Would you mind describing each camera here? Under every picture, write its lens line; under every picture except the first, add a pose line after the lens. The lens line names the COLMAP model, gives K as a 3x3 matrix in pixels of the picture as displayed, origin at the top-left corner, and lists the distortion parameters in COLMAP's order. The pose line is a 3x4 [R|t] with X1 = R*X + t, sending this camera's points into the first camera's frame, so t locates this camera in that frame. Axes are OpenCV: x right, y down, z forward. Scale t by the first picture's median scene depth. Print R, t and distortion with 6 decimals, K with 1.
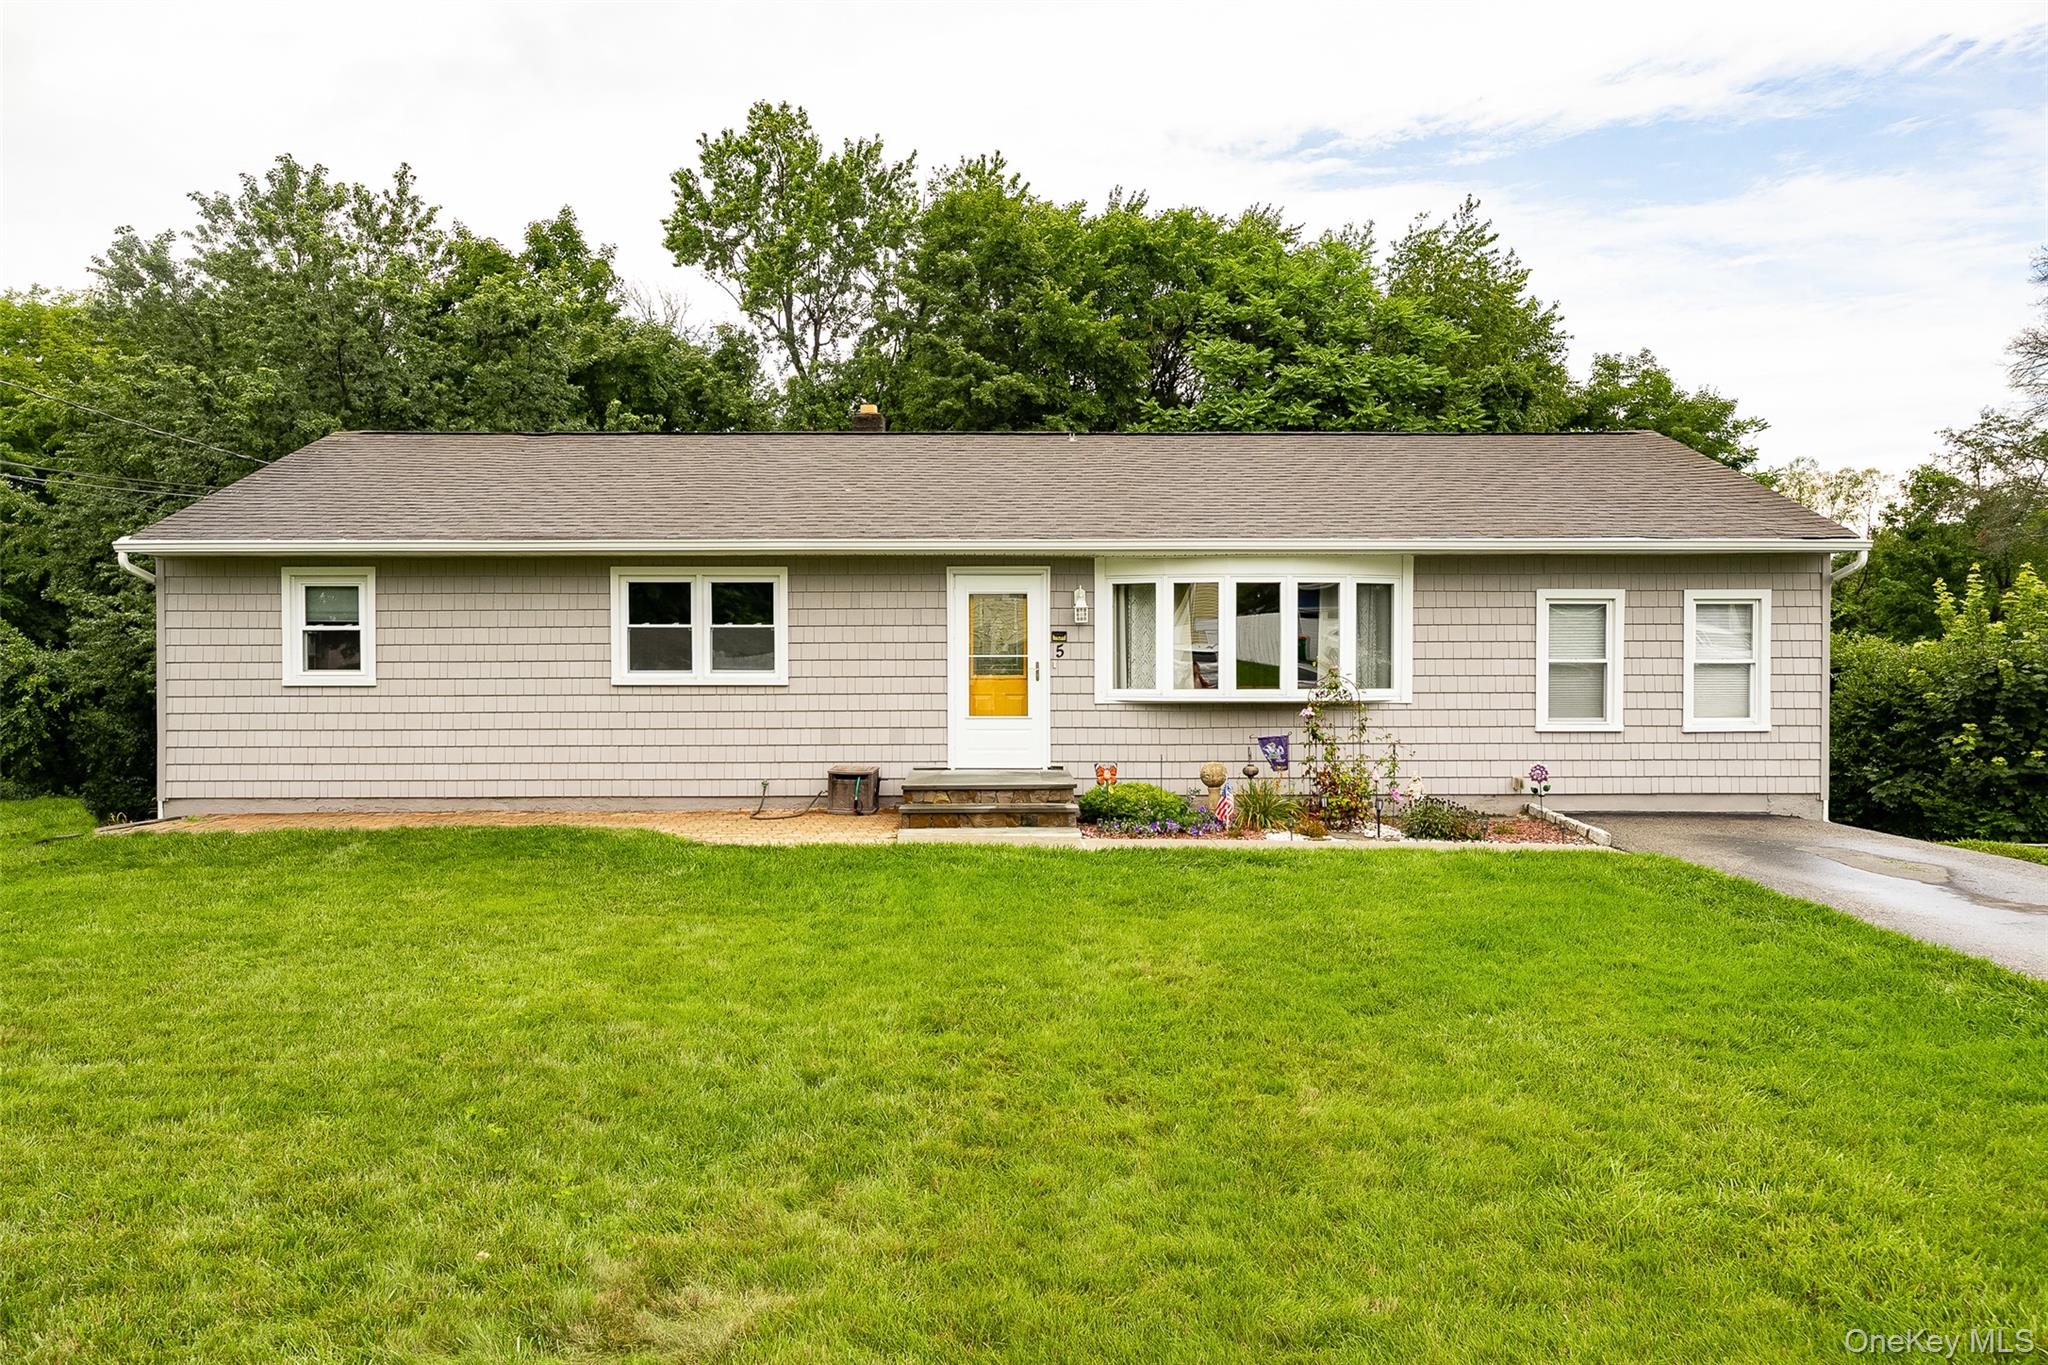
lens RADIAL K [[1316.3, 0, 1007.7], [0, 1316.3, 672.1], [0, 0, 1]] dist [-0.012738, -0.001059]
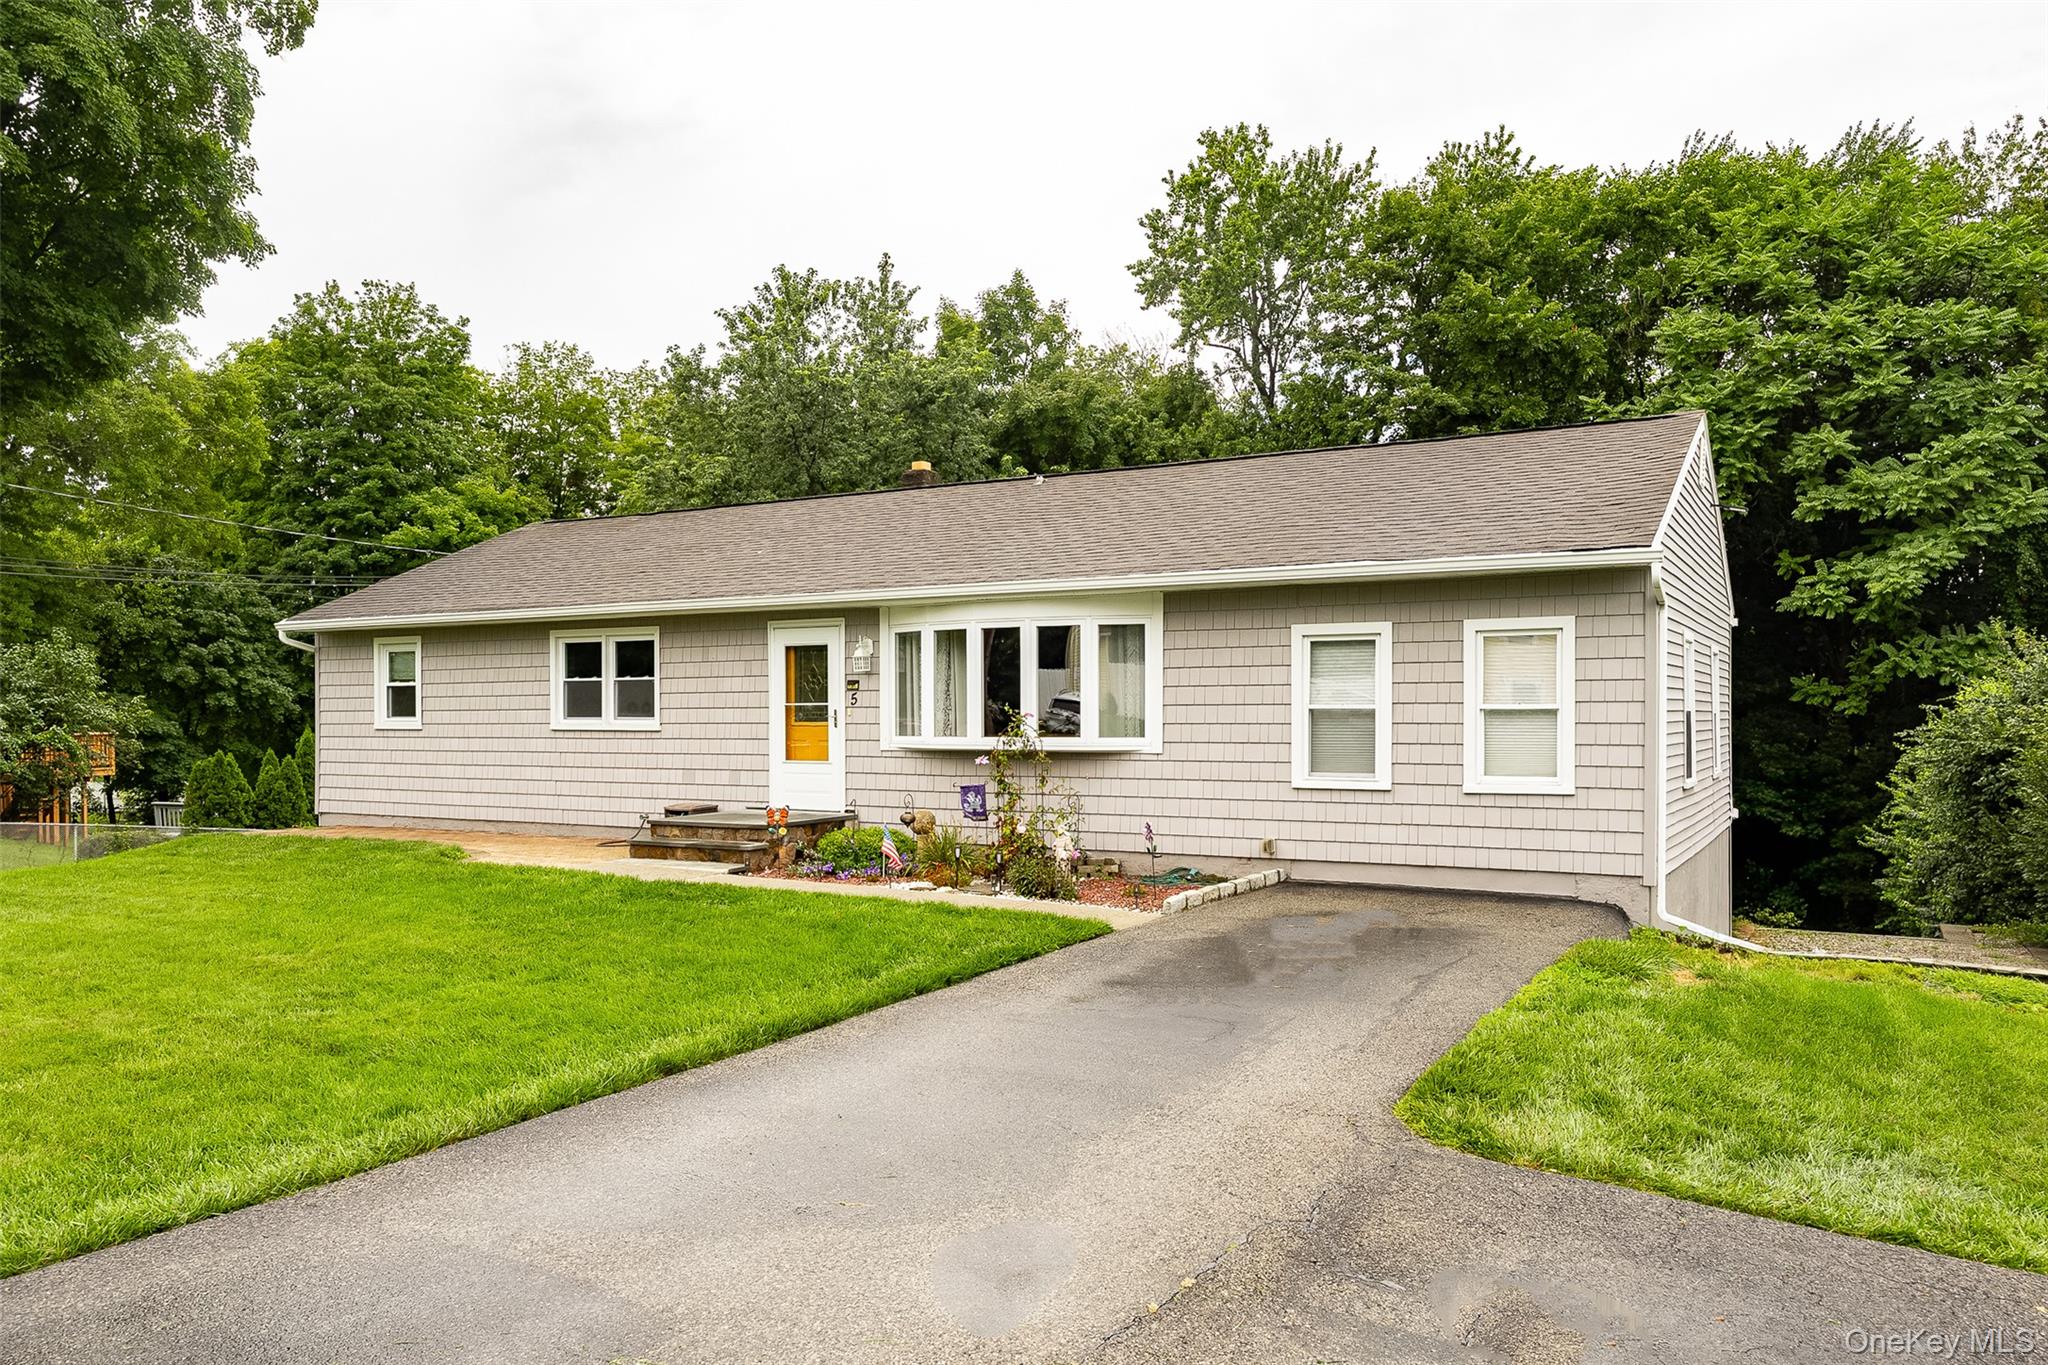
lens RADIAL K [[1438.1, 0, 1034.5], [0, 1438.1, 686.4], [0, 0, 1]] dist [-0.014716, 0.000156]
pose [[0.867753, -0.010294, -0.496889, 0.727718], [-0.000991, 0.999748, -0.022444, -0.000536], [0.496994, 0.019968, 0.867524, 0.085193]]
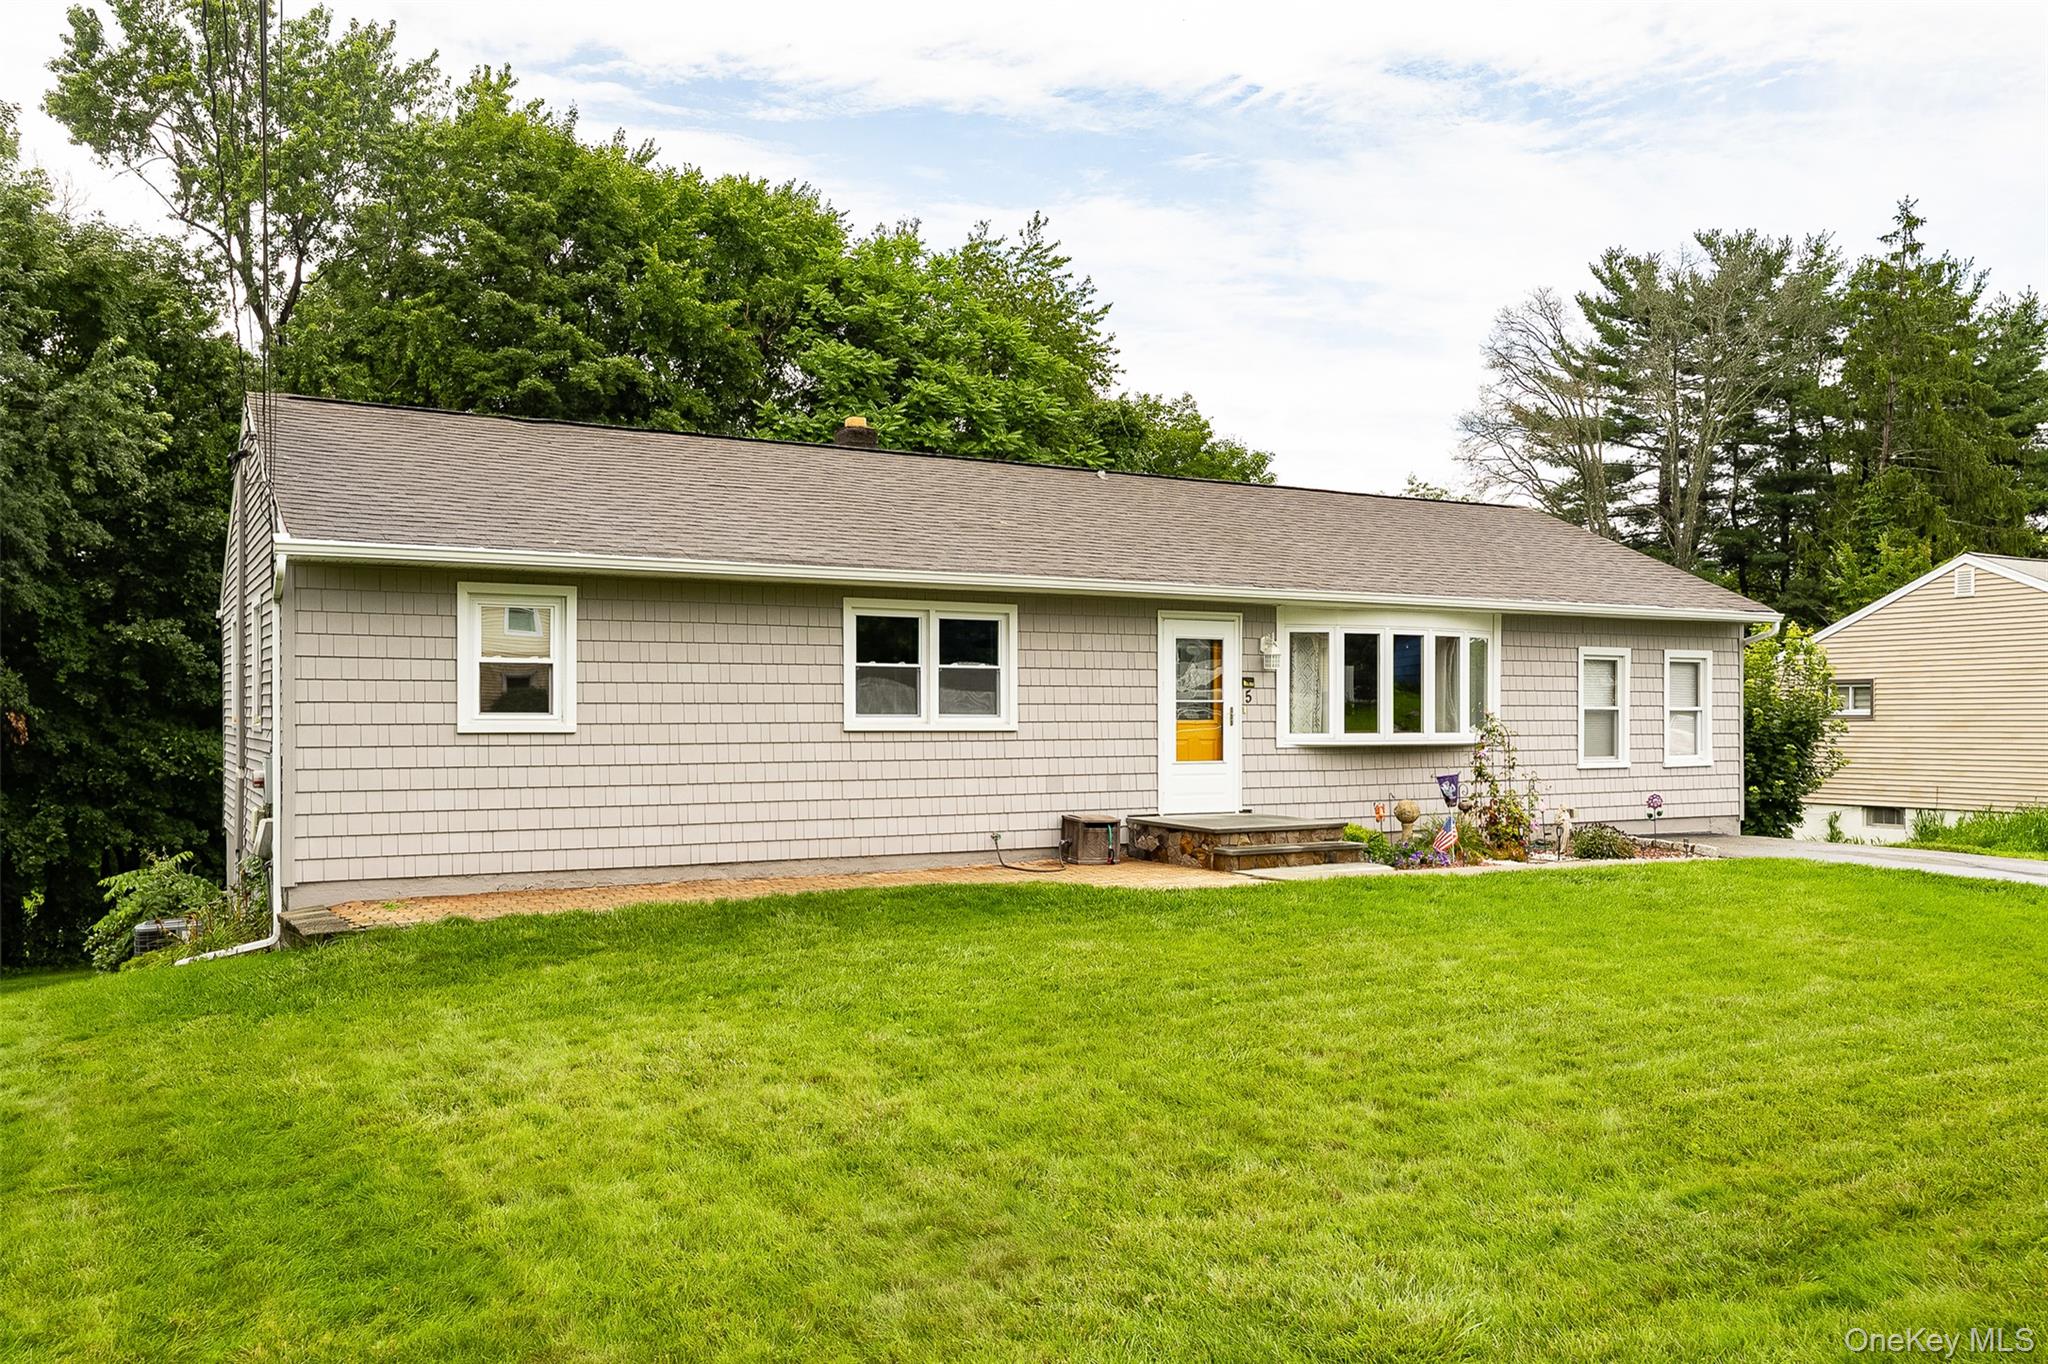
lens RADIAL K [[1670.2, 0, 1029.7], [0, 1670.2, 697.5], [0, 0, 1]] dist [-0.006902, -0.015137]
pose [[0.867435, 0.007593, 0.497493, -0.751740], [0.001634, 0.999835, -0.018109, 0.008020], [-0.497548, 0.016522, 0.867279, -0.039896]]
